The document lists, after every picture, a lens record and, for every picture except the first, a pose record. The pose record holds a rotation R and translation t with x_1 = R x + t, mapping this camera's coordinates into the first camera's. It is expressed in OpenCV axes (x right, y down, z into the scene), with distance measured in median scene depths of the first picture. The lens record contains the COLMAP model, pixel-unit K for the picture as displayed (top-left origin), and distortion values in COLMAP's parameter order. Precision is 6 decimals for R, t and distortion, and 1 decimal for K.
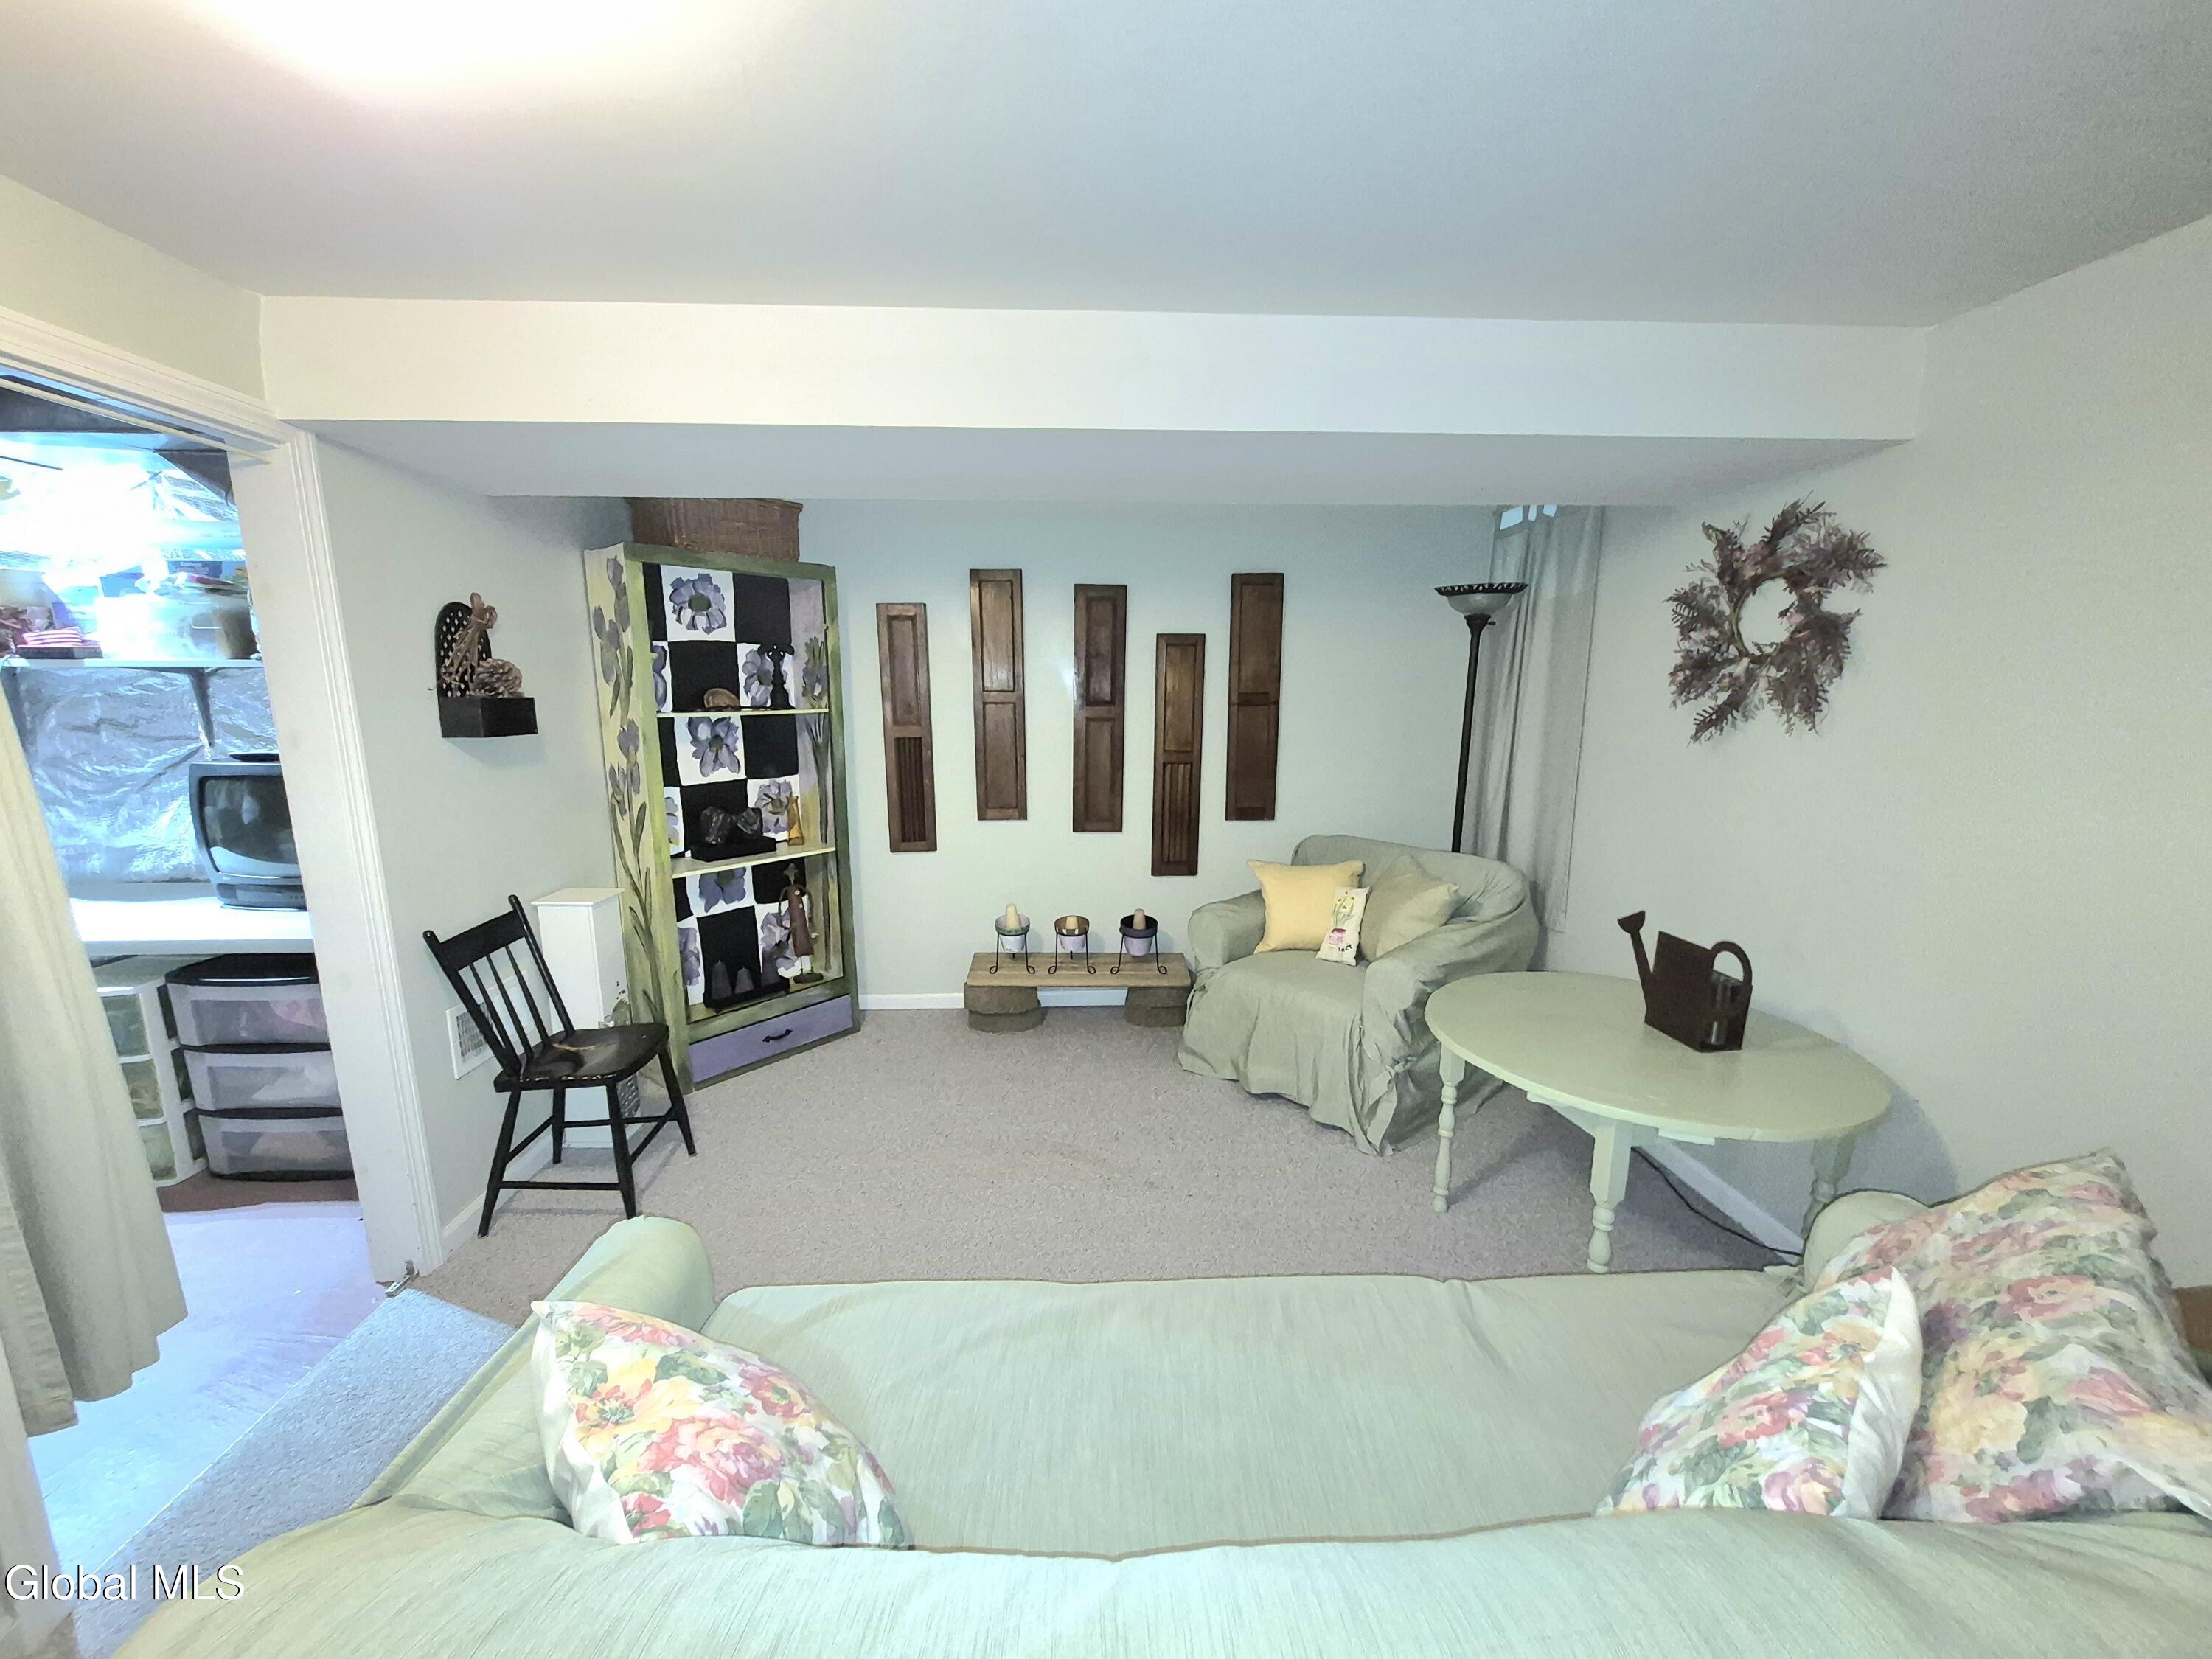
lens RADIAL K [[864.9, 0, 1094.7], [0, 864.9, 849.8], [0, 0, 1]] dist [0.010018, -0.003219]
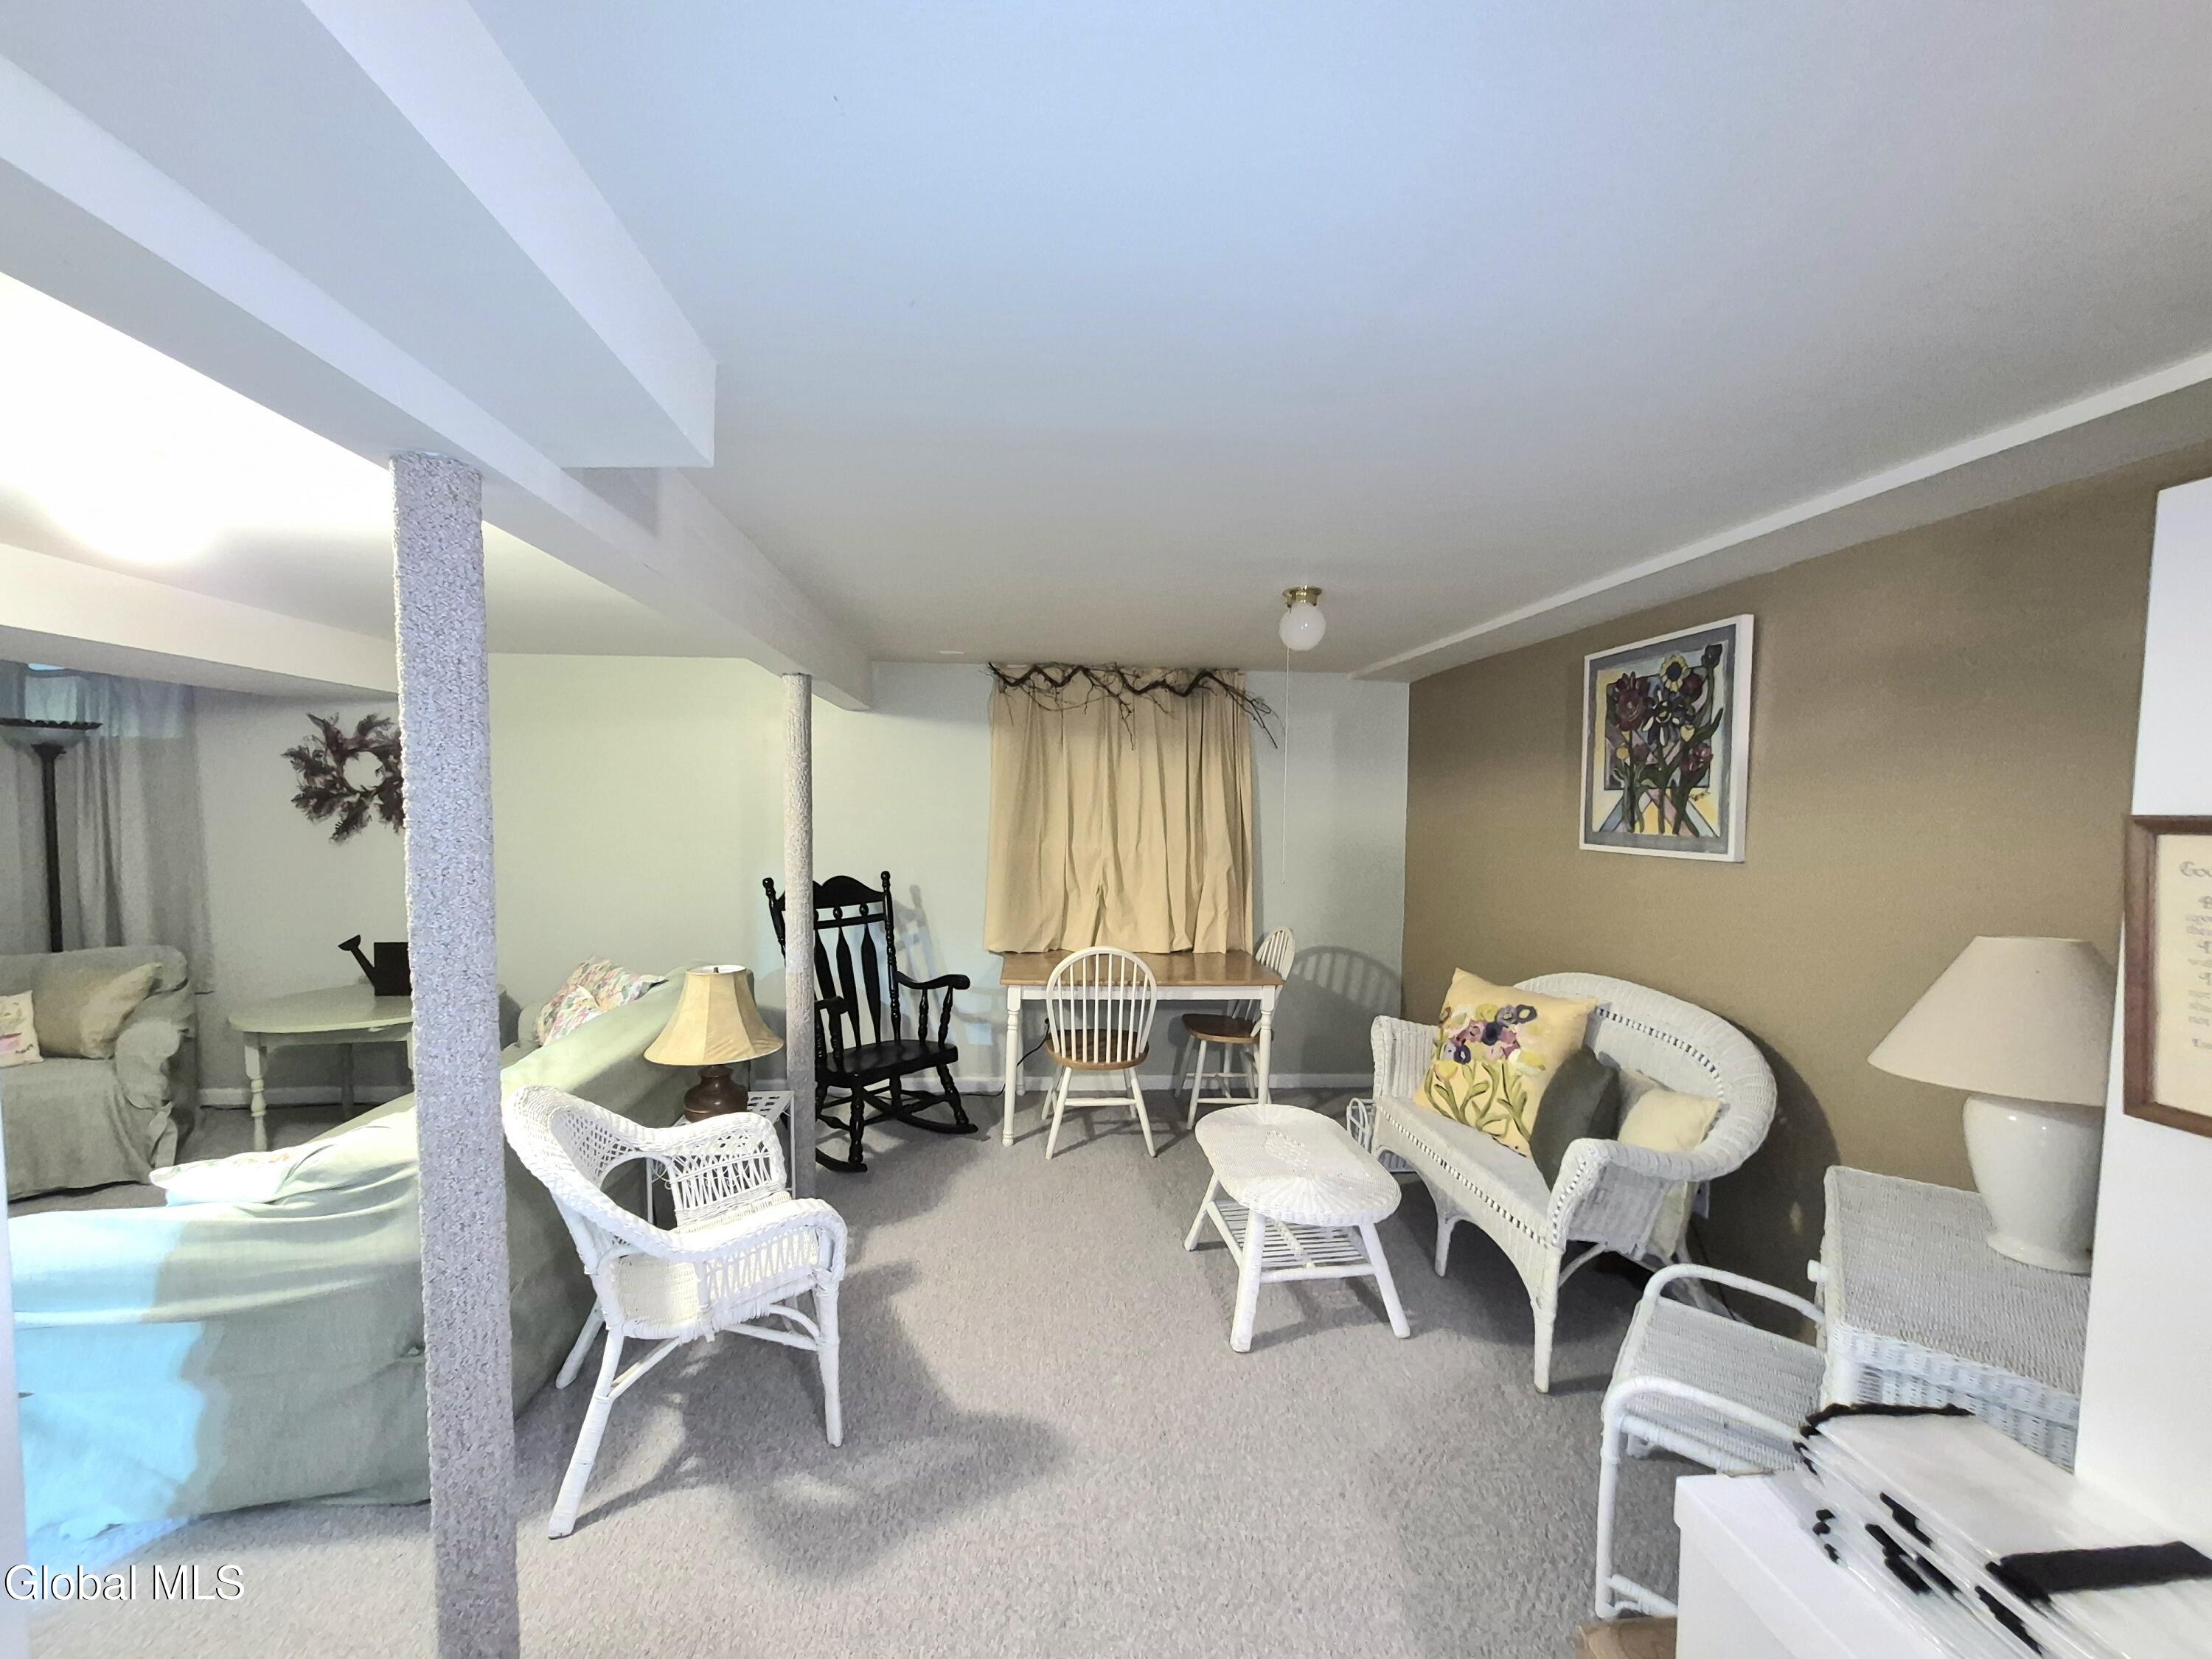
lens RADIAL K [[864.9, 0, 1094.1], [0, 864.9, 842.2], [0, 0, 1]] dist [0.010018, -0.003219]
pose [[-0.031979, -0.056503, 0.997890, -1.088111], [0.174749, 0.982707, 0.061243, 0.034196], [-0.984094, 0.176339, -0.021552, -0.438457]]
